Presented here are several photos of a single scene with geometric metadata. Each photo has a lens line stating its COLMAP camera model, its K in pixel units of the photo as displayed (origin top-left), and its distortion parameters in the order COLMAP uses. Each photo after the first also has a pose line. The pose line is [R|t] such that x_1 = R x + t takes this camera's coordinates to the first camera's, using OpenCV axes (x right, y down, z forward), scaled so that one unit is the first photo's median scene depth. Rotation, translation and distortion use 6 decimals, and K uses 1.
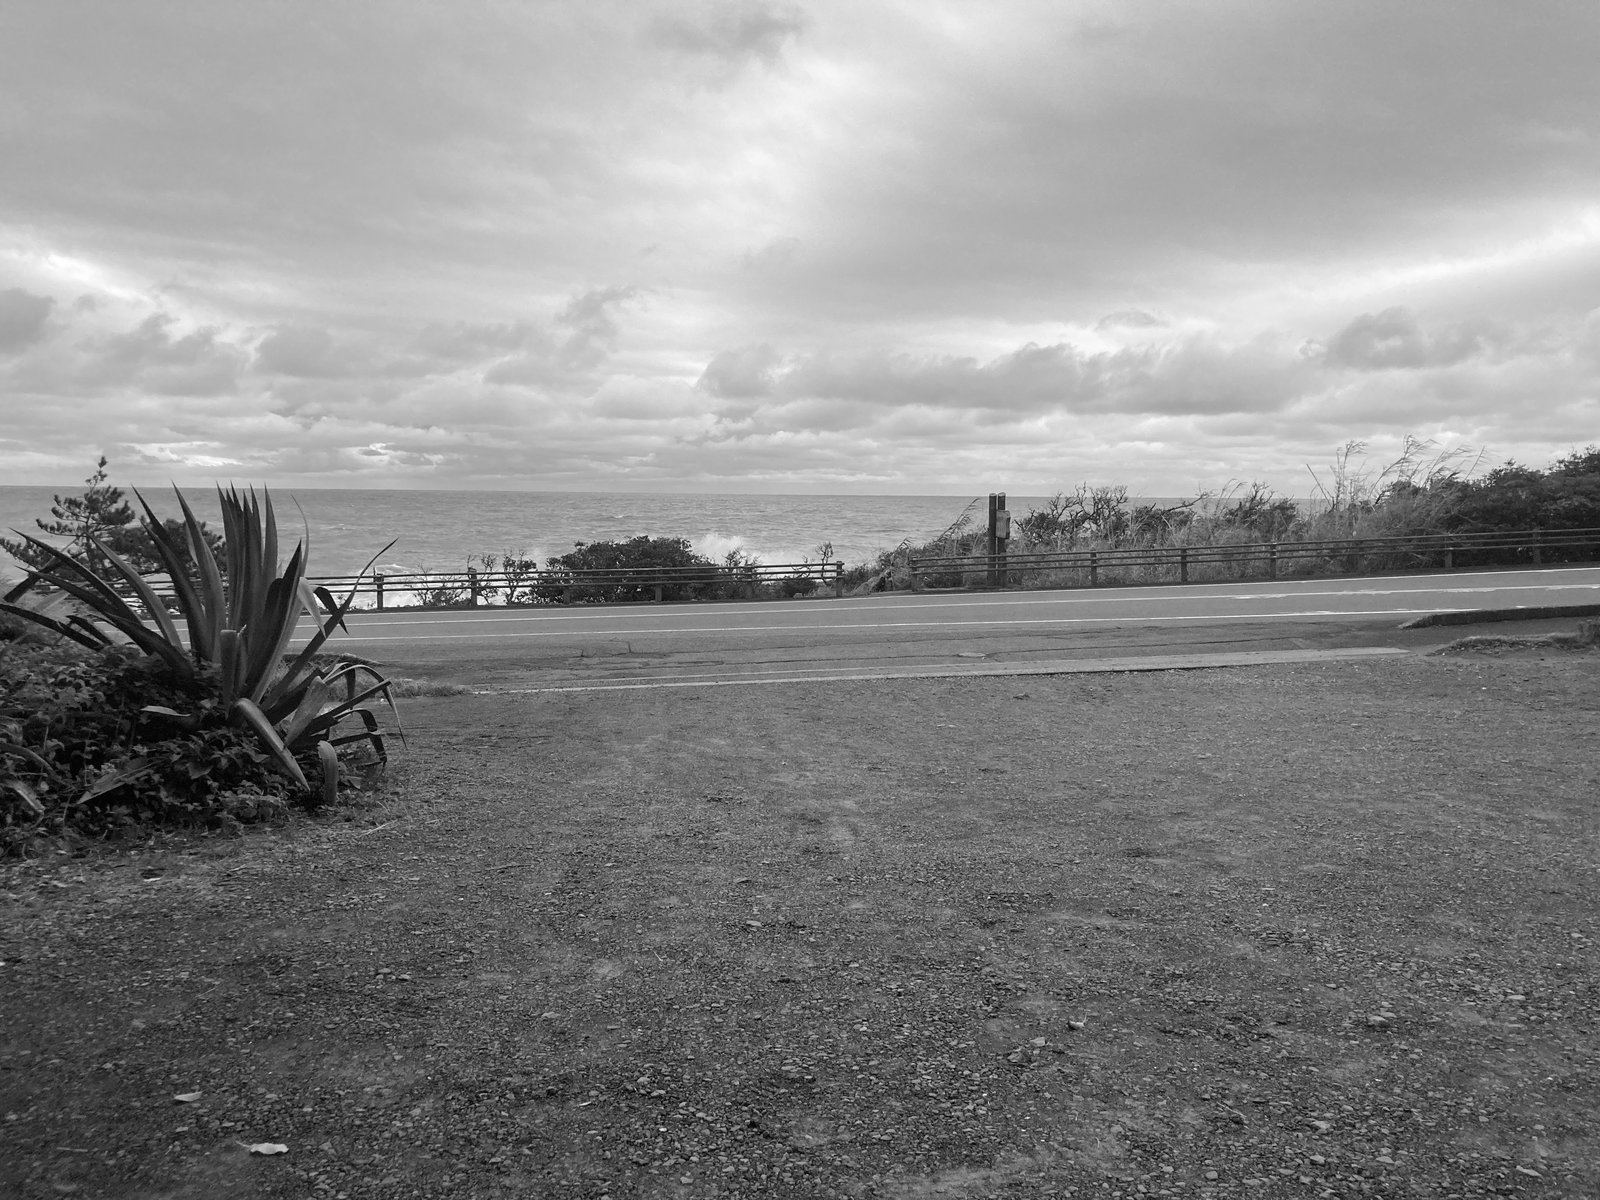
lens RADIAL K [[1304.7, 0, 790.8], [0, 1304.7, 610.9], [0, 0, 1]] dist [0.011412, -0.008838]
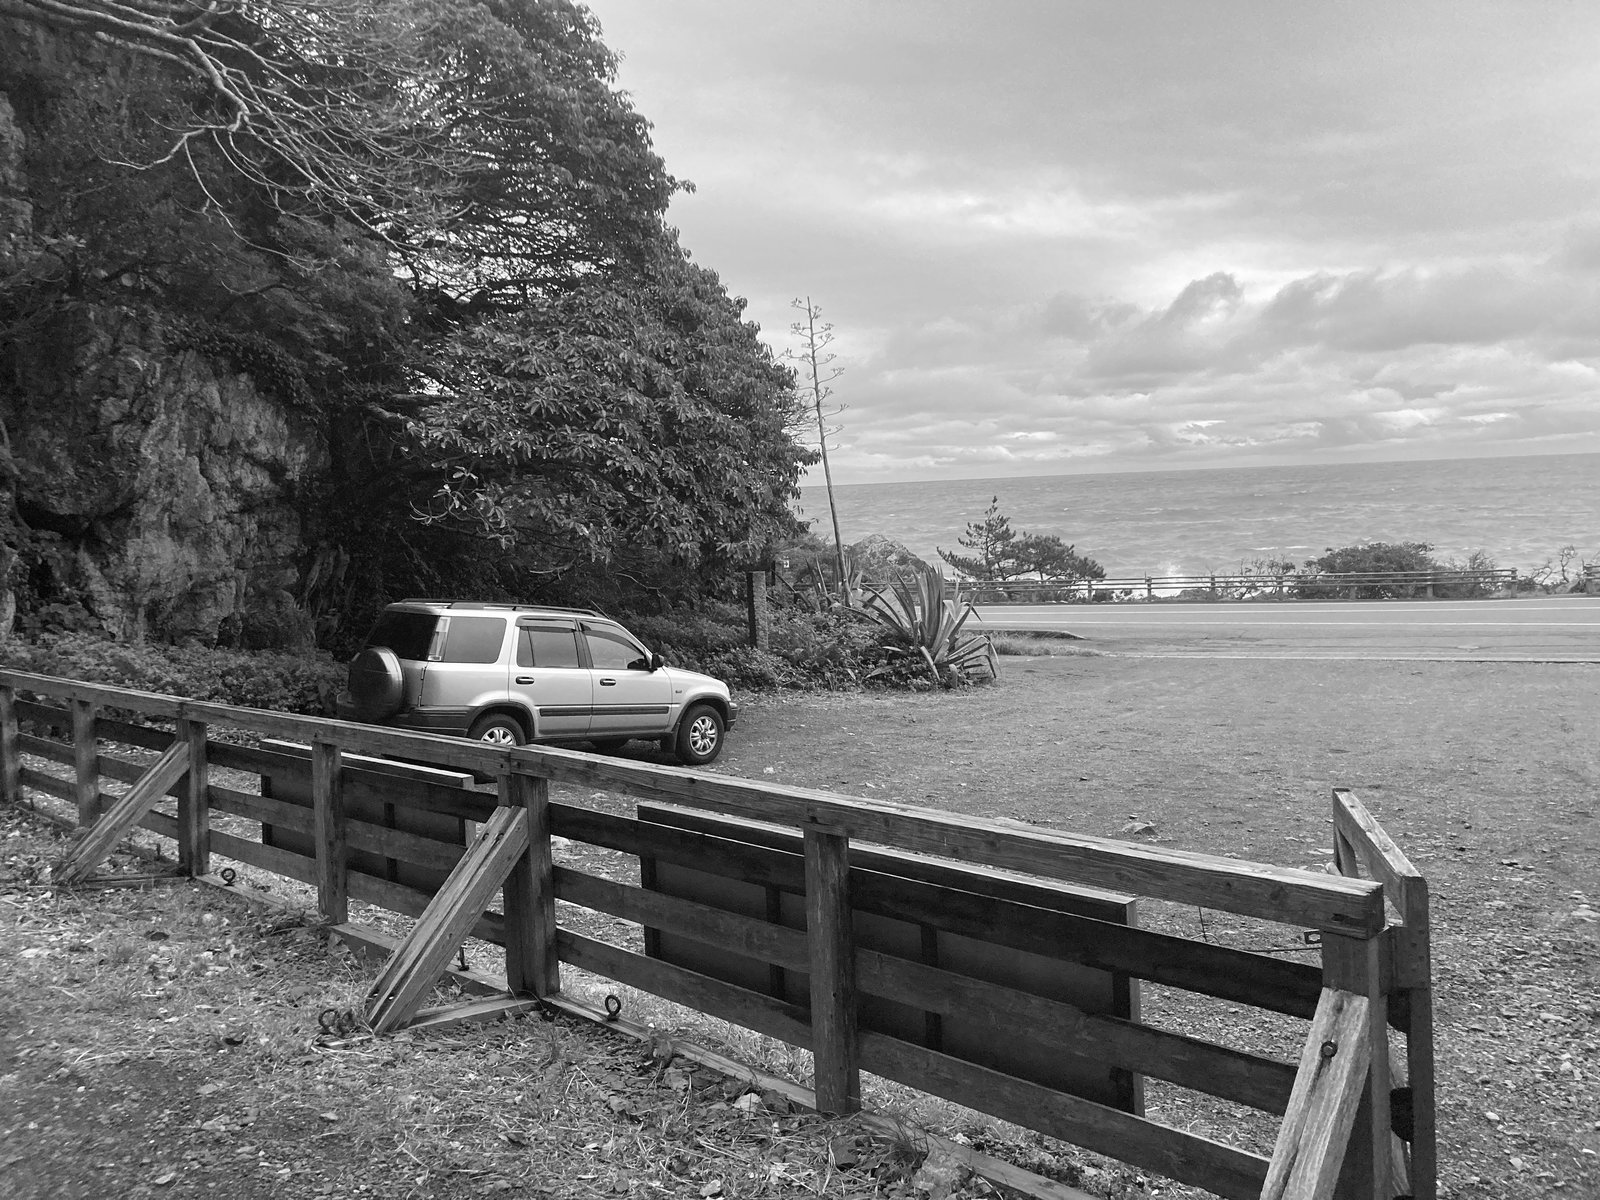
lens RADIAL K [[1304.7, 0, 790.8], [0, 1304.7, 610.9], [0, 0, 1]] dist [0.011412, -0.008838]
pose [[0.758230, 0.025808, -0.651476, 0.317359], [-0.013402, 0.999622, 0.024001, -0.019036], [0.651849, -0.009467, 0.758290, -0.345421]]
